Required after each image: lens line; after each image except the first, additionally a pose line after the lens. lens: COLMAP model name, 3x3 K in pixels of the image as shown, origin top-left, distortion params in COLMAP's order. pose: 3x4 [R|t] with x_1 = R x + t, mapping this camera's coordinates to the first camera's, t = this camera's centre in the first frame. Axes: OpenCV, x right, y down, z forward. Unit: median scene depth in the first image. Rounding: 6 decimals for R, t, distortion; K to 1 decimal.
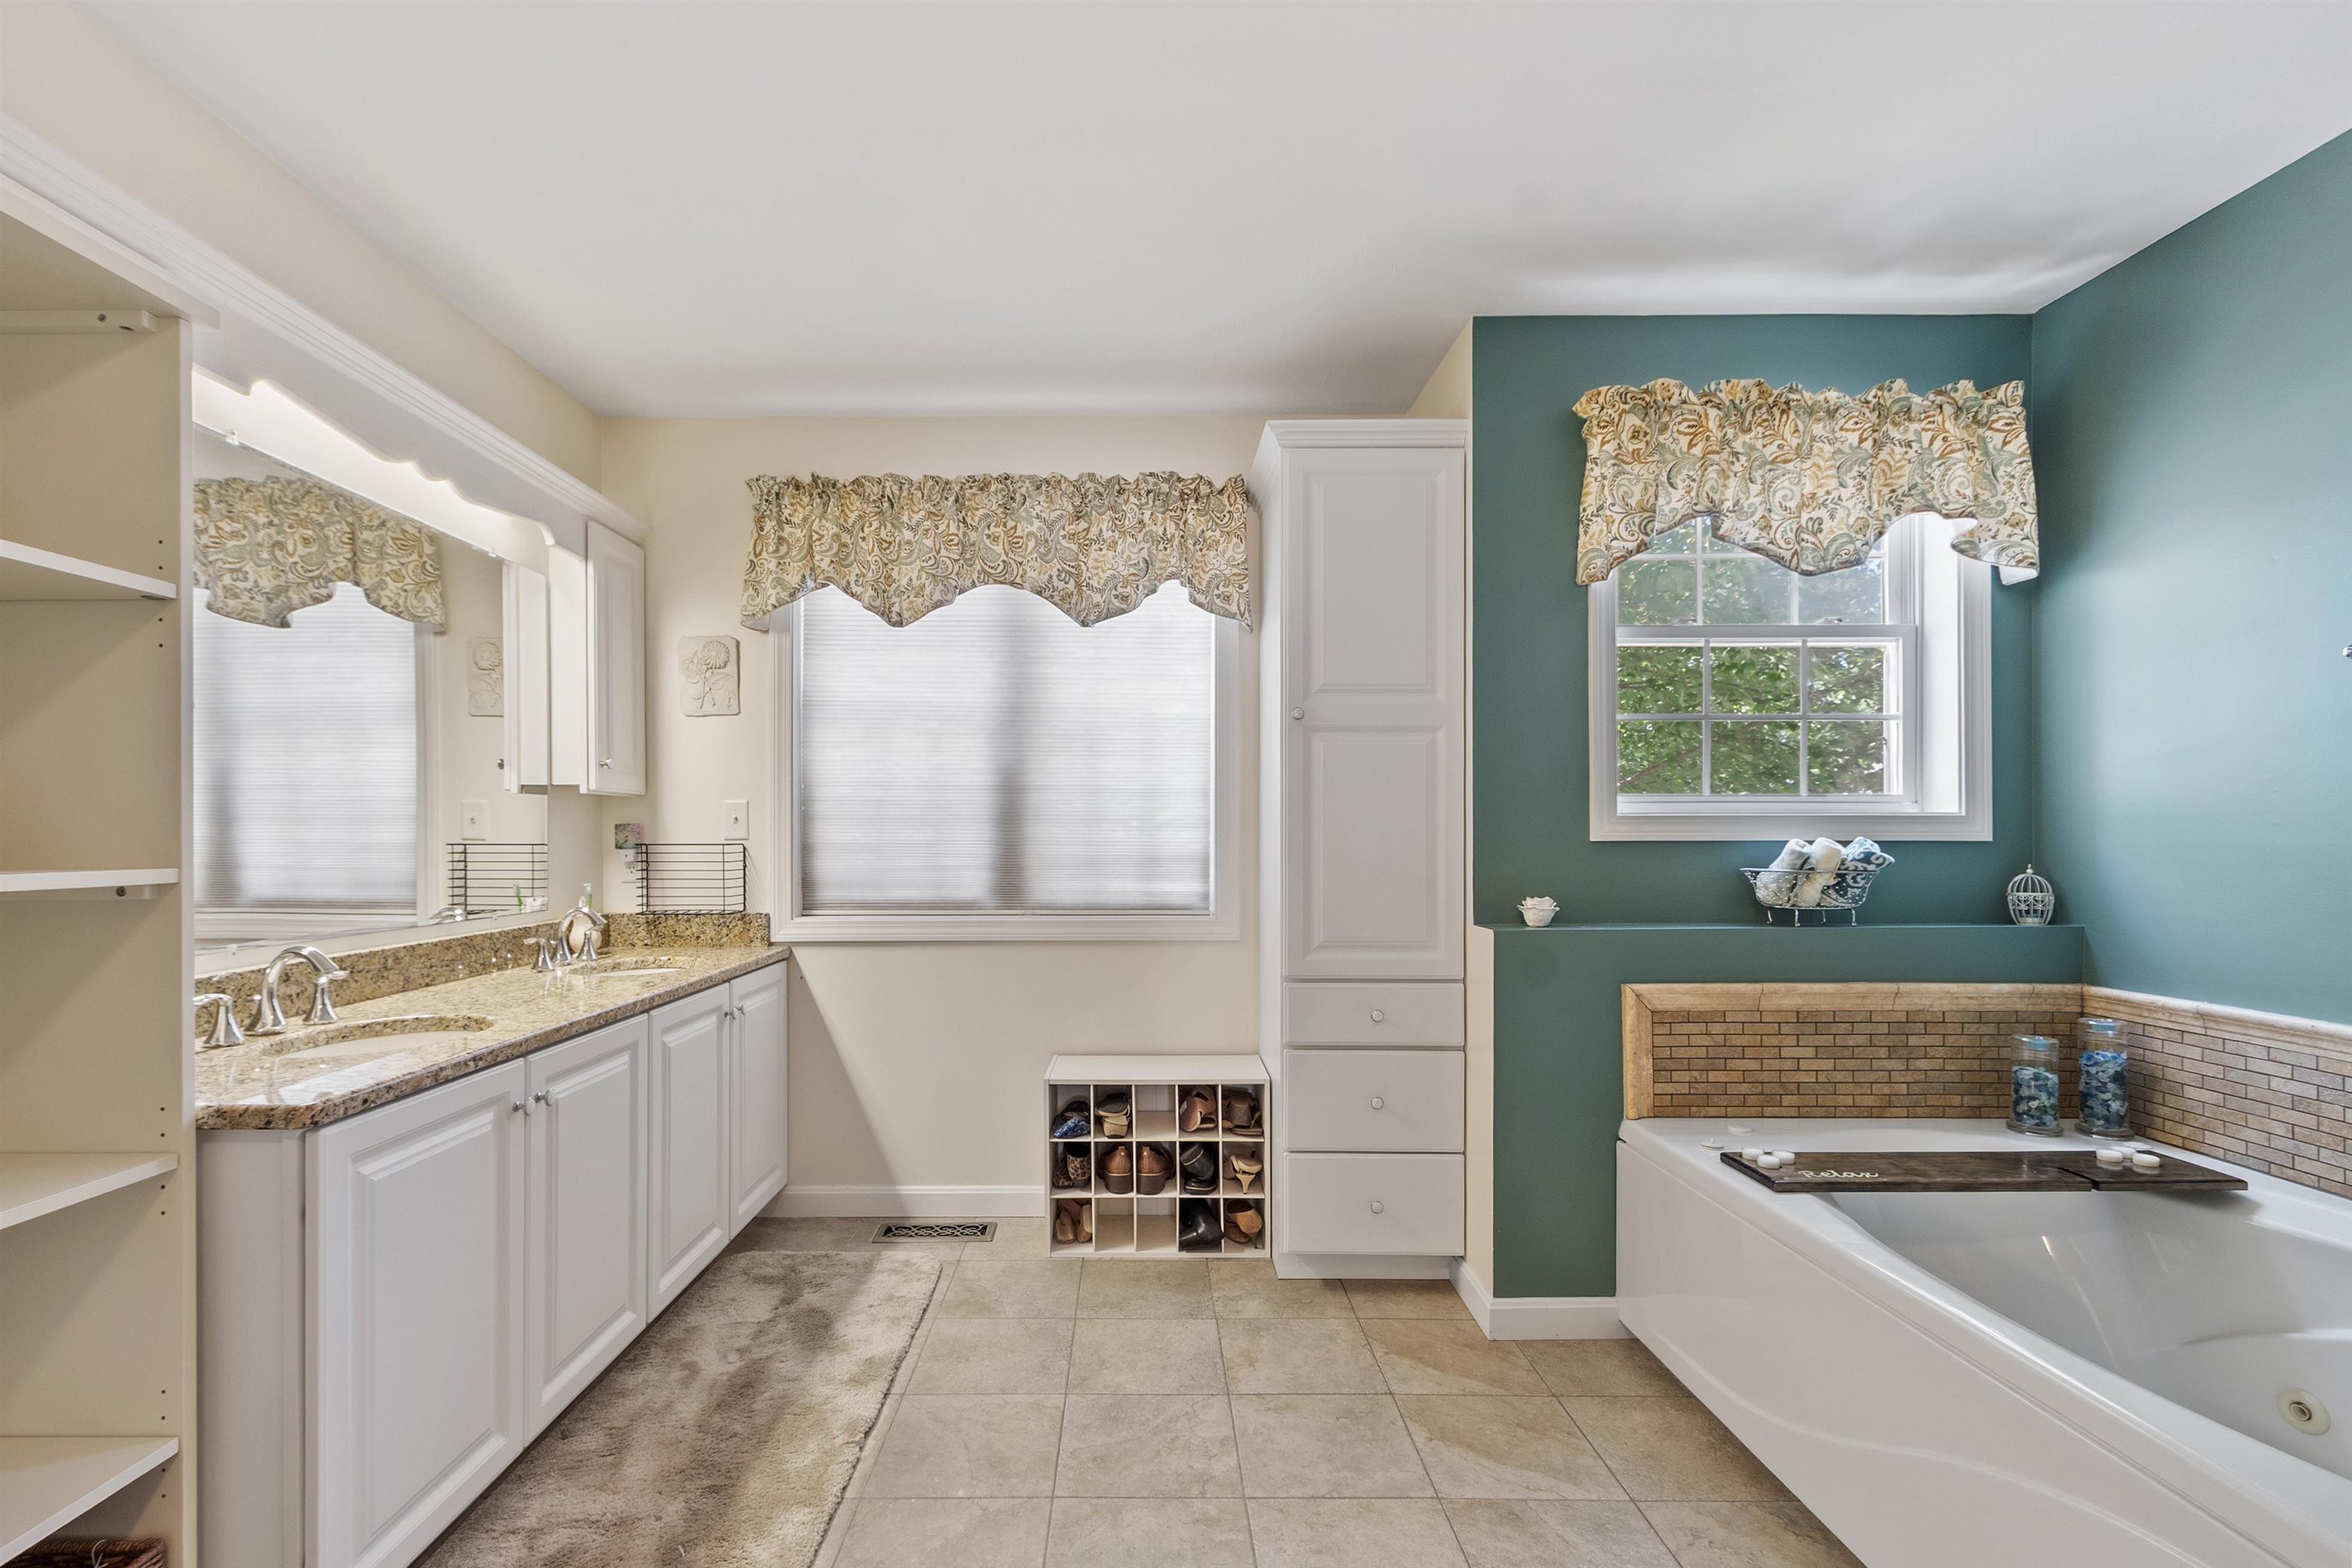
lens RADIAL K [[1024.3, 0, 1145.8], [0, 1024.3, 837.6], [0, 0, 1]] dist [0.005446, -0.002408]
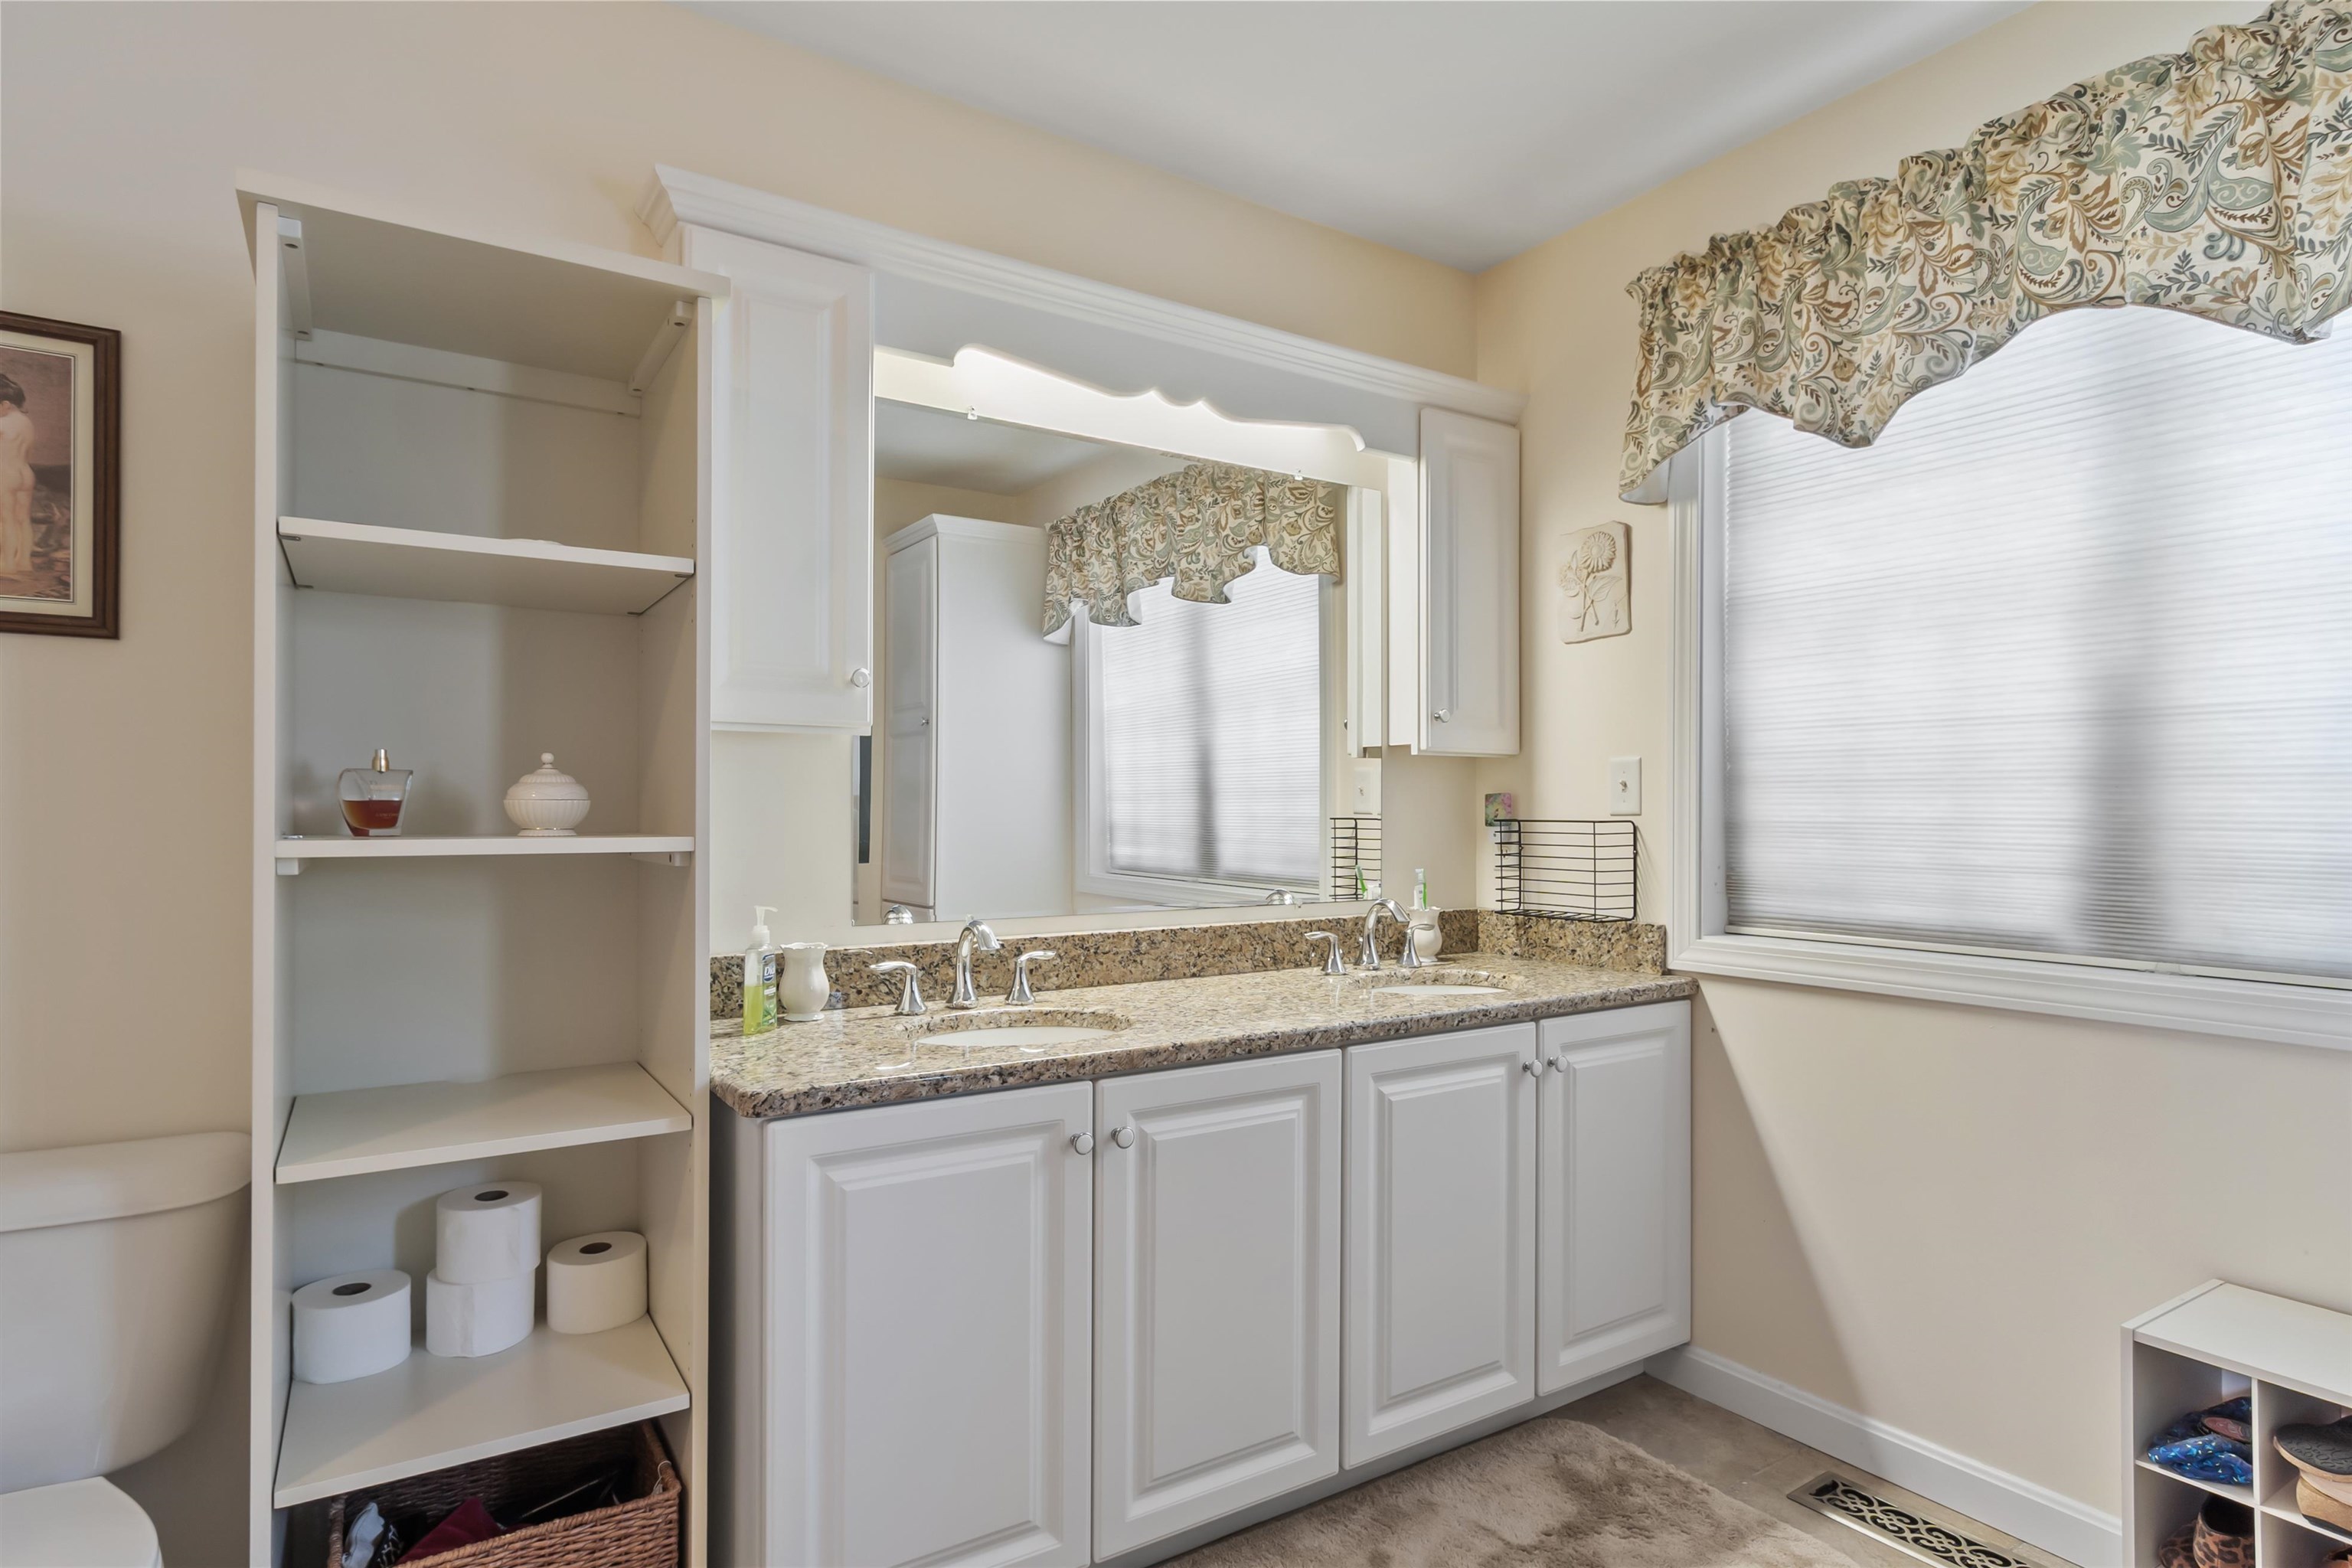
lens RADIAL K [[1211.1, 0, 1135.9], [0, 1211.1, 812.1], [0, 0, 1]] dist [-0.002143, -0.002594]
pose [[0.521256, 0.002637, -0.853396, 0.128876], [-0.004883, 0.999988, 0.000108, 0.001491], [0.853386, 0.004111, 0.521263, 0.308131]]
